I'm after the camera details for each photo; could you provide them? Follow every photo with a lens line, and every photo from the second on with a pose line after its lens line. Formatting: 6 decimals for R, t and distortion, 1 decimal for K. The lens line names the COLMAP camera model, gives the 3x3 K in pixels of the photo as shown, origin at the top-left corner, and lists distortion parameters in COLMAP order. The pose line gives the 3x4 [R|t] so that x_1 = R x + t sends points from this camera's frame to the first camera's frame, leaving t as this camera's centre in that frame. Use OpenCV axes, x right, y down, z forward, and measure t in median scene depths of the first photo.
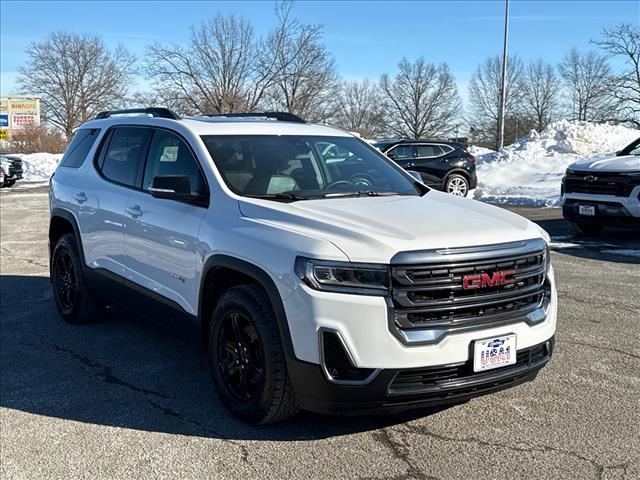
lens RADIAL K [[804.2, 0, 320.0], [0, 804.2, 240.0], [0, 0, 1]] dist [0.067887, -0.045452]
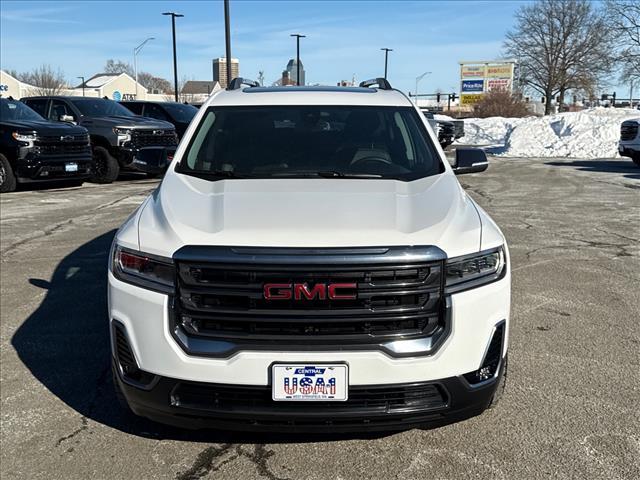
lens RADIAL K [[804.2, 0, 320.0], [0, 804.2, 240.0], [0, 0, 1]] dist [0.067887, -0.045452]
pose [[0.817847, 0.089613, -0.568415, 0.629506], [-0.063606, 0.995825, 0.065478, -0.050584], [0.571909, -0.017397, 0.820132, 0.336595]]
